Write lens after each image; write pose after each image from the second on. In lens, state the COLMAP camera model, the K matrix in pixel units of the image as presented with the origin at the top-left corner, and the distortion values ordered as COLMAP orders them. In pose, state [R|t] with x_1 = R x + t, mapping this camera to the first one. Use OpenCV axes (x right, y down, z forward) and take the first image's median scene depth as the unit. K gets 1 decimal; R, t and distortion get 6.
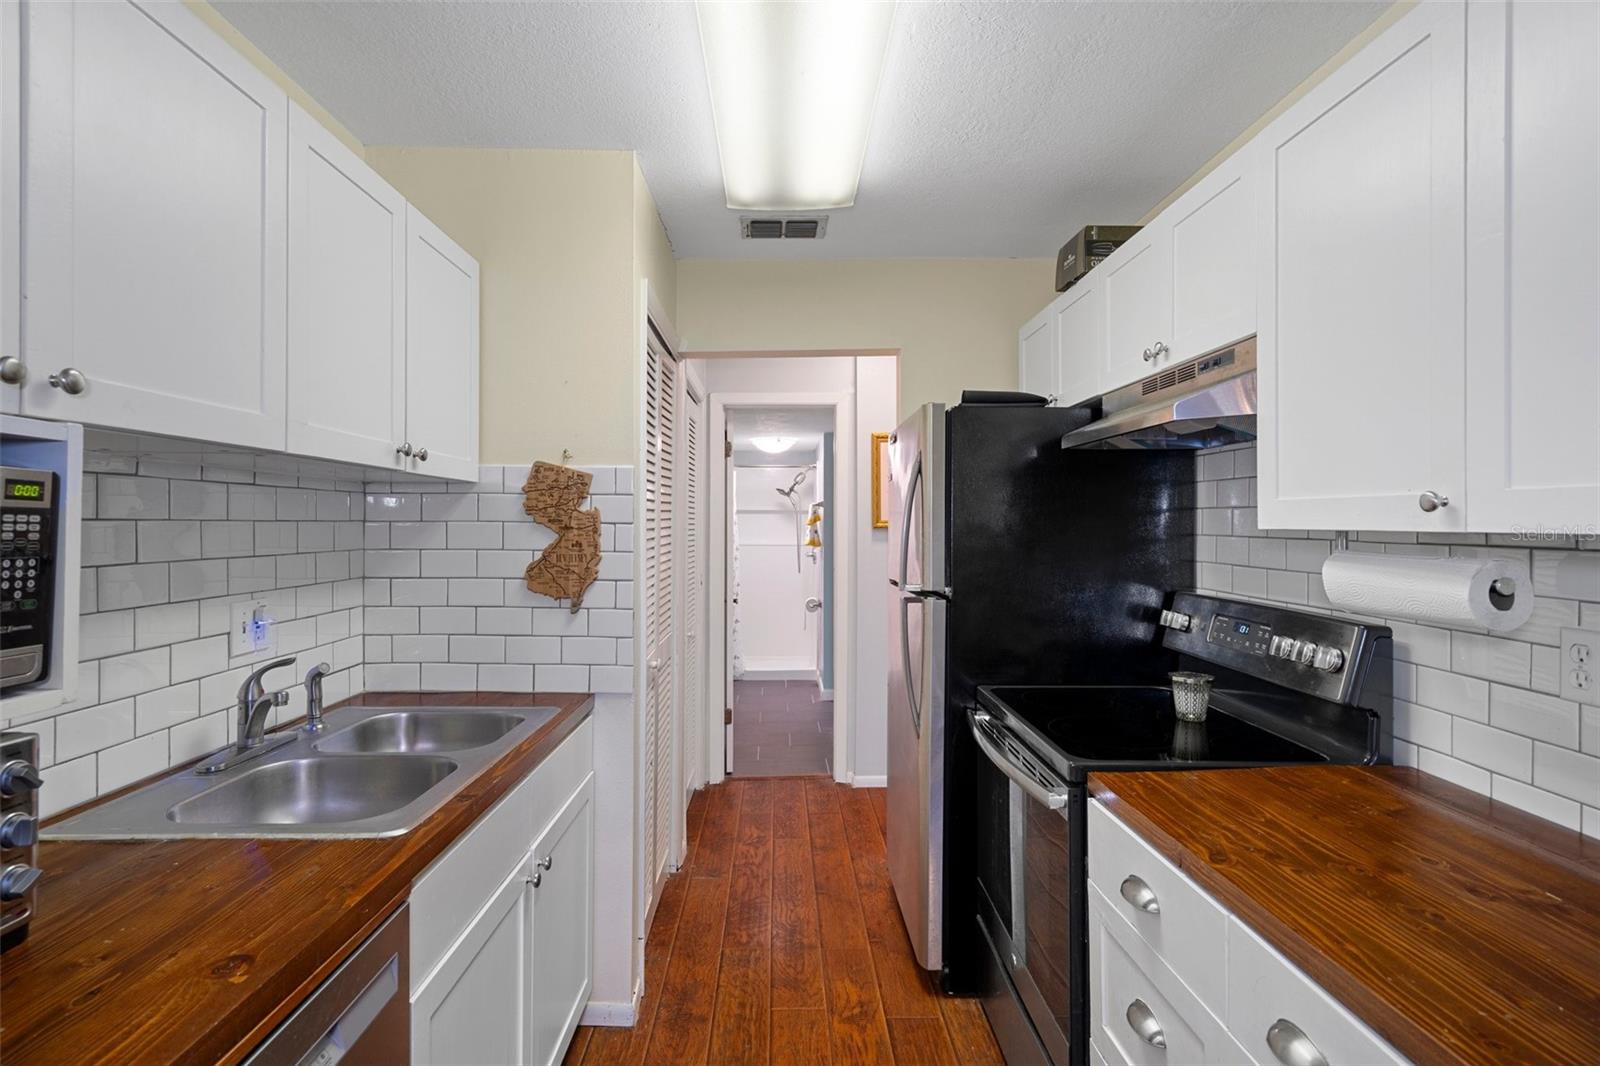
lens RADIAL K [[799.3, 0, 810.5], [0, 799.3, 520.0], [0, 0, 1]] dist [-0.002034, 0.000722]
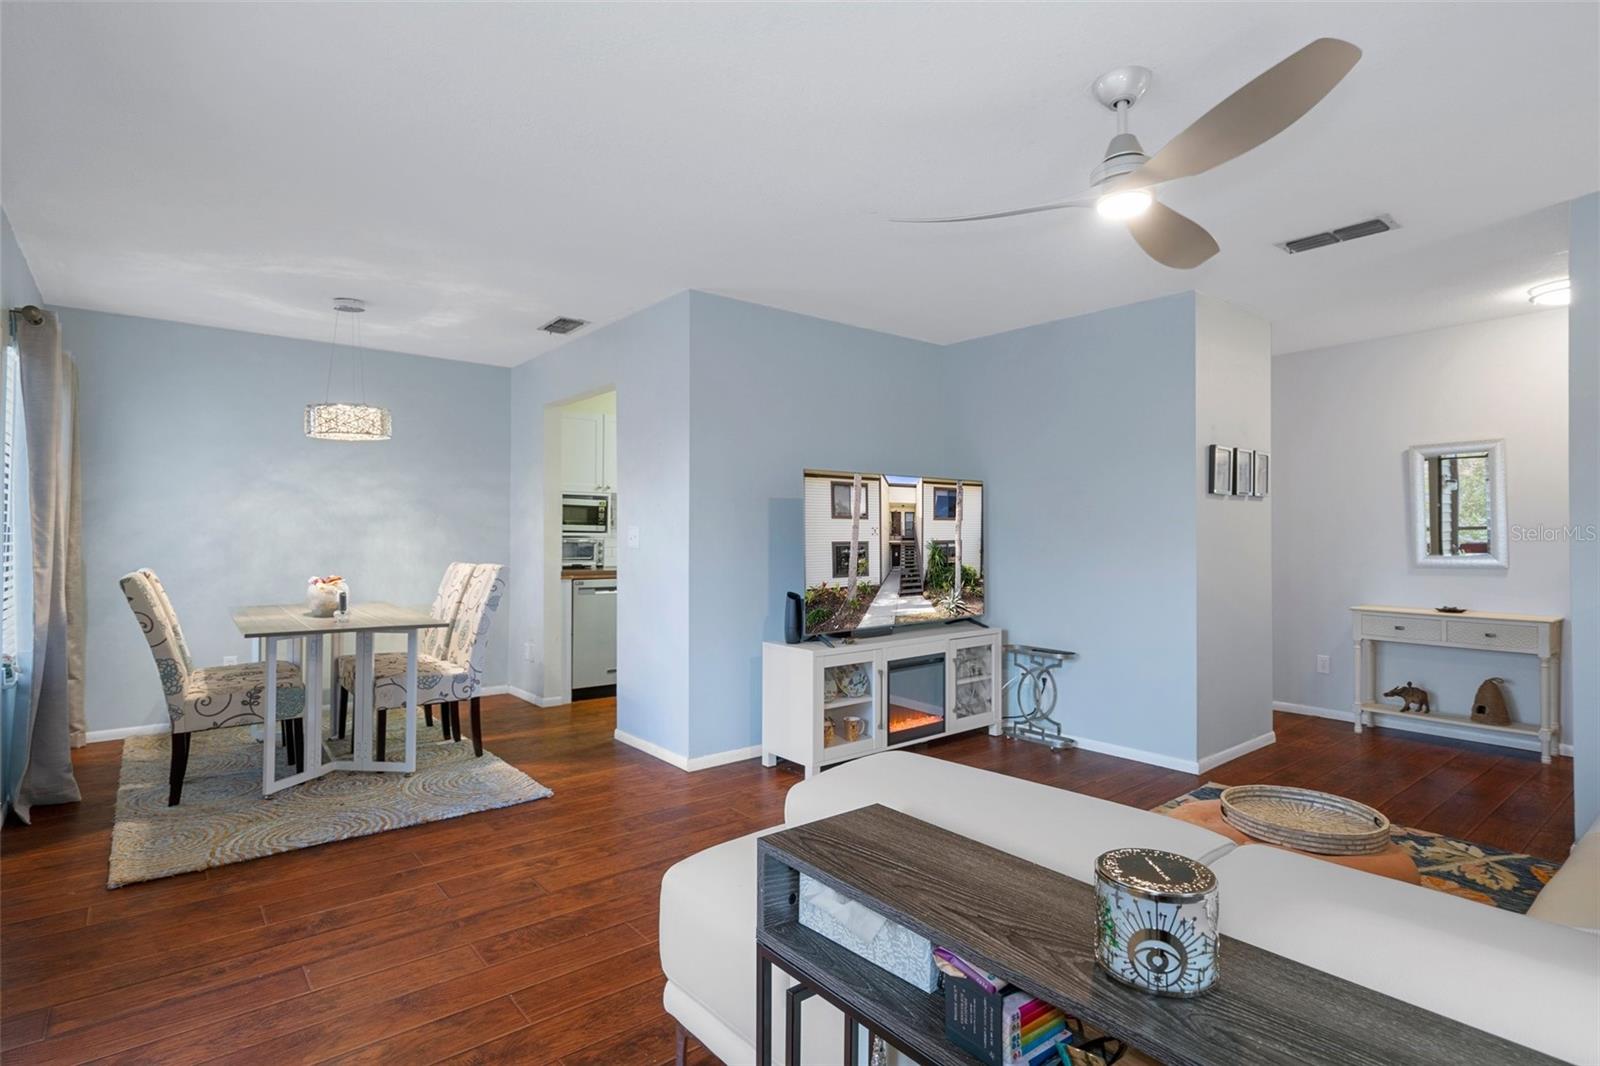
lens RADIAL K [[799.3, 0, 802.5], [0, 799.3, 525.1], [0, 0, 1]] dist [-0.002034, 0.000722]
pose [[0.601560, -0.009755, -0.798768, 2.288329], [0.002288, 0.999942, -0.010488, 0.092939], [0.798824, 0.004481, 0.601548, -0.730635]]
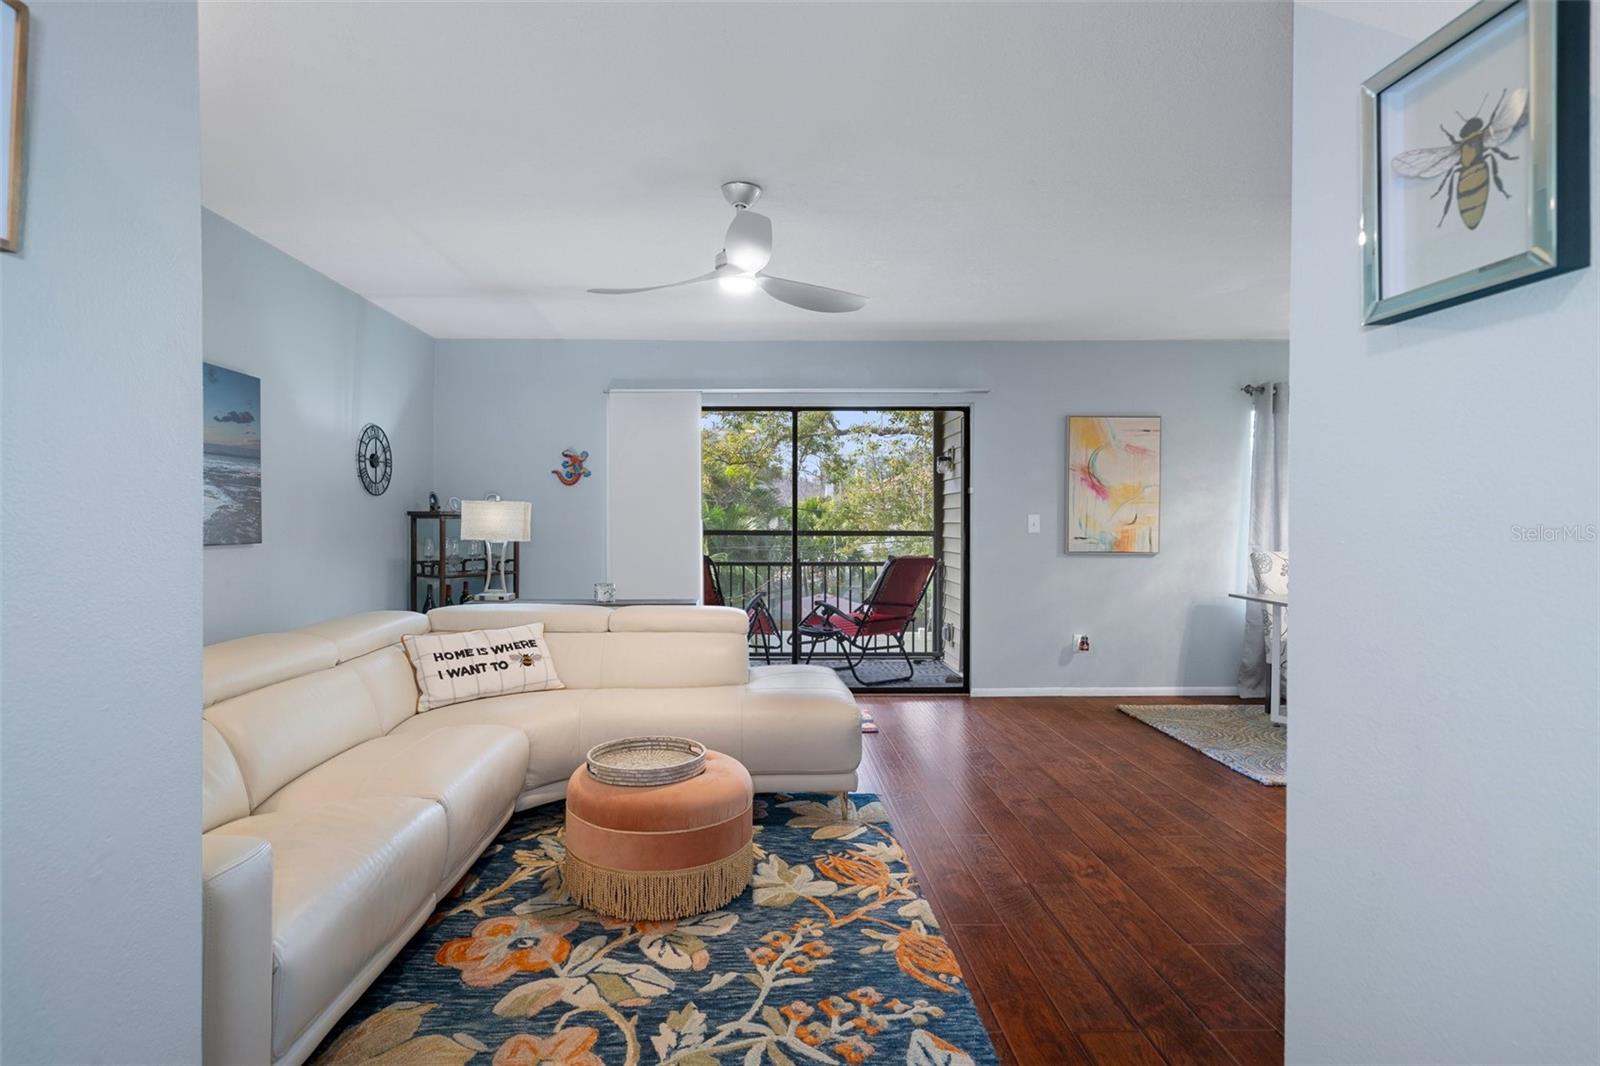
lens RADIAL K [[799.3, 0, 751.6], [0, 799.3, 527.9], [0, 0, 1]] dist [-0.002034, 0.000722]
pose [[-0.999226, -0.001516, 0.039304, 1.645723], [-0.001341, 0.999989, 0.004496, 0.093005], [-0.039310, 0.004440, -0.999217, 1.598208]]
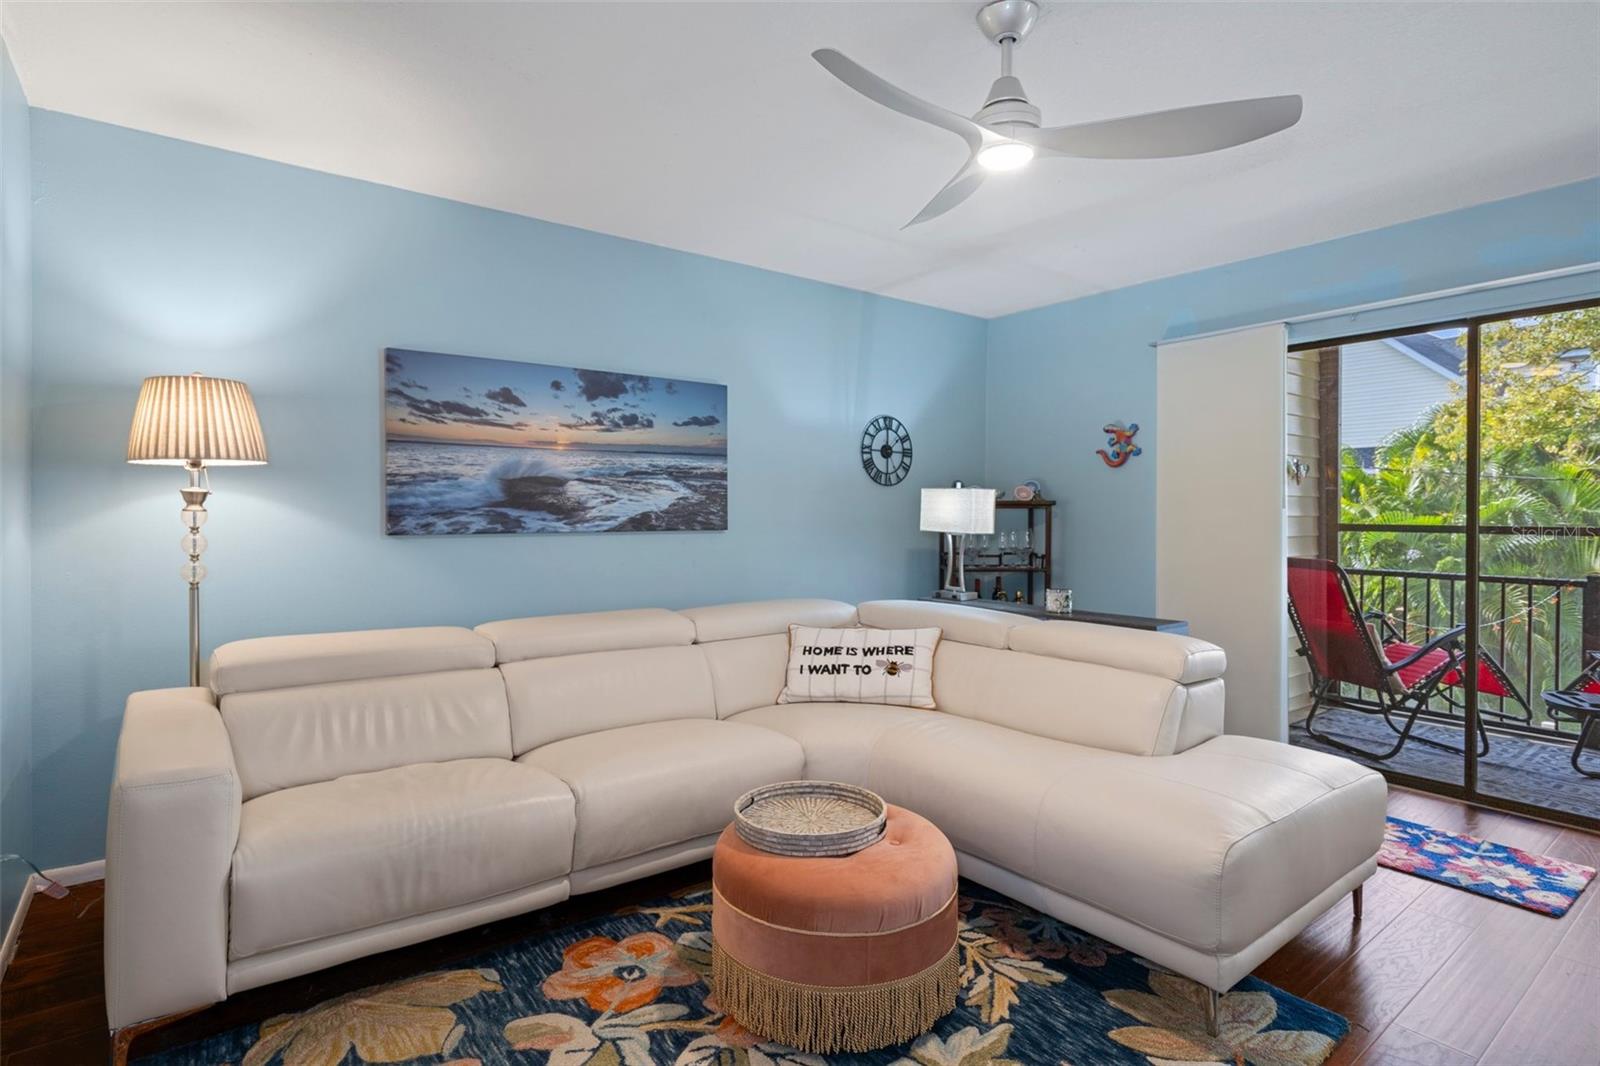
lens RADIAL K [[799.3, 0, 795.2], [0, 799.3, 525.9], [0, 0, 1]] dist [-0.002034, 0.000722]
pose [[-0.575333, -0.013092, 0.817815, 1.095616], [-0.004030, 0.999905, 0.013173, 0.098283], [-0.817909, 0.004283, -0.575331, 0.941129]]
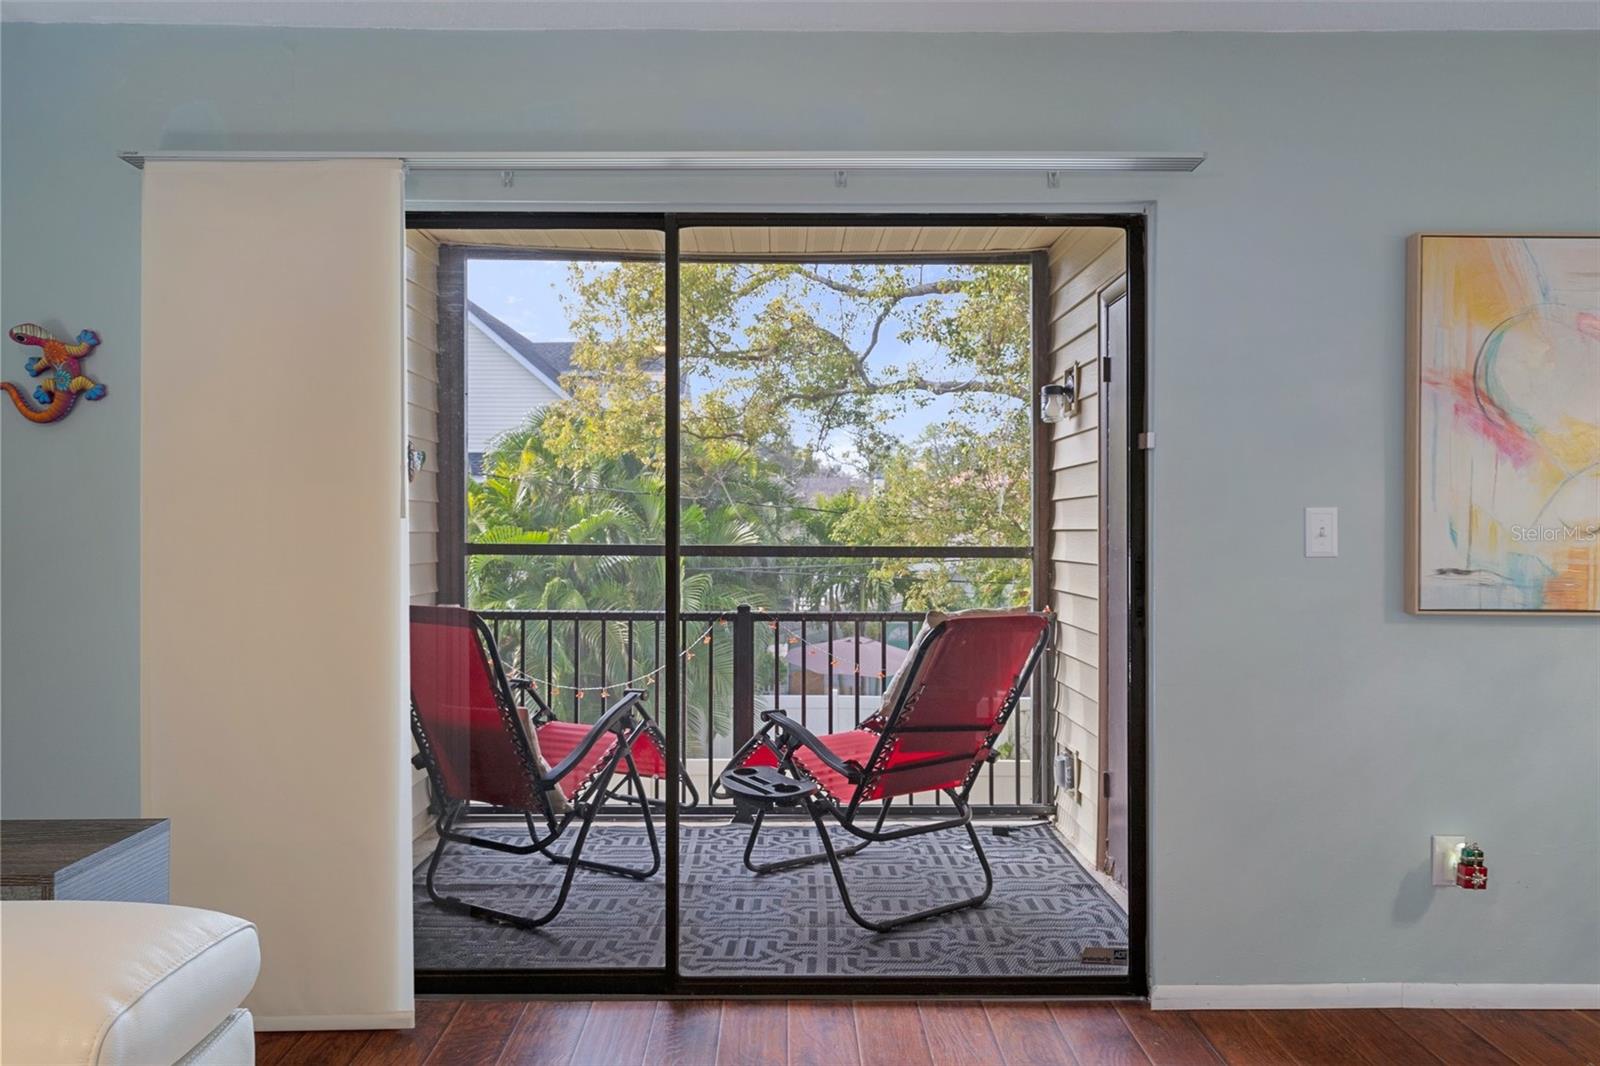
lens RADIAL K [[1031.2, 0, 797.1], [0, 1031.2, 512.1], [0, 0, 1]] dist [0.022385, -0.000670]
pose [[-0.999704, -0.002326, 0.024217, 1.425963], [-0.002834, 0.999776, -0.020978, 0.094748], [-0.024163, -0.021041, -0.999487, 0.230687]]
